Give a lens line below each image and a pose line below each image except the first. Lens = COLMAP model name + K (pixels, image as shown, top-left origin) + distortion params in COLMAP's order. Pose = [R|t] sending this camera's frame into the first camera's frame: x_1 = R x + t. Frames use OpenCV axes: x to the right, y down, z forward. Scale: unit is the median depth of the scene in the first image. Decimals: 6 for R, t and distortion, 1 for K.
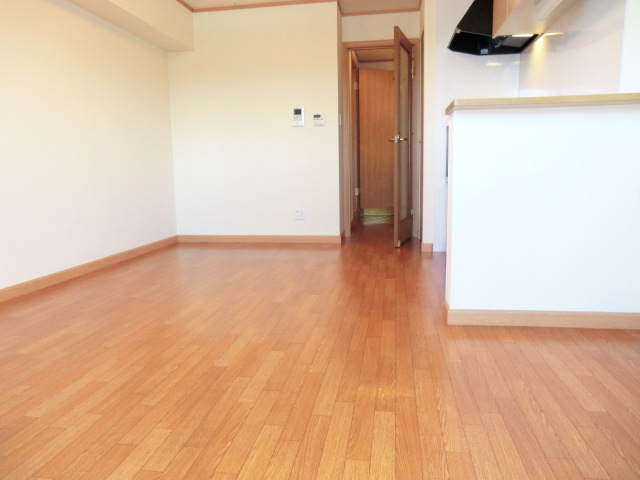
lens RADIAL K [[459.9, 0, 320.0], [0, 459.9, 240.0], [0, 0, 1]] dist [-0.094544, 0.107732]
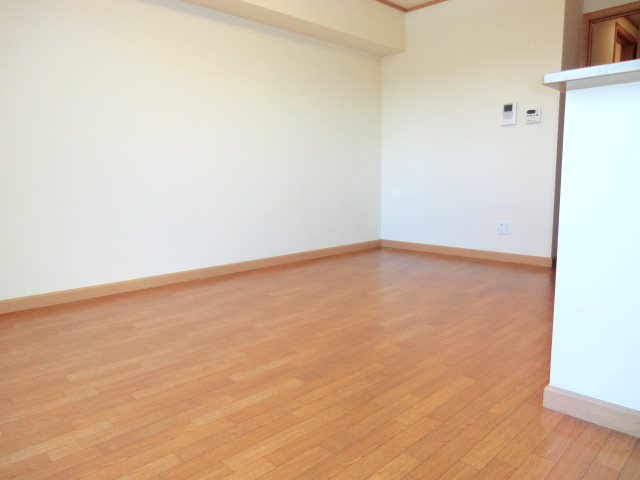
lens RADIAL K [[456.0, 0, 322.0], [0, 456.0, 250.2], [0, 0, 1]] dist [-0.106677, 0.103070]
pose [[0.811028, 0.098878, -0.576590, 0.176605], [-0.090488, 0.994954, 0.043342, -0.021263], [0.577966, 0.017023, 0.815883, 0.123565]]
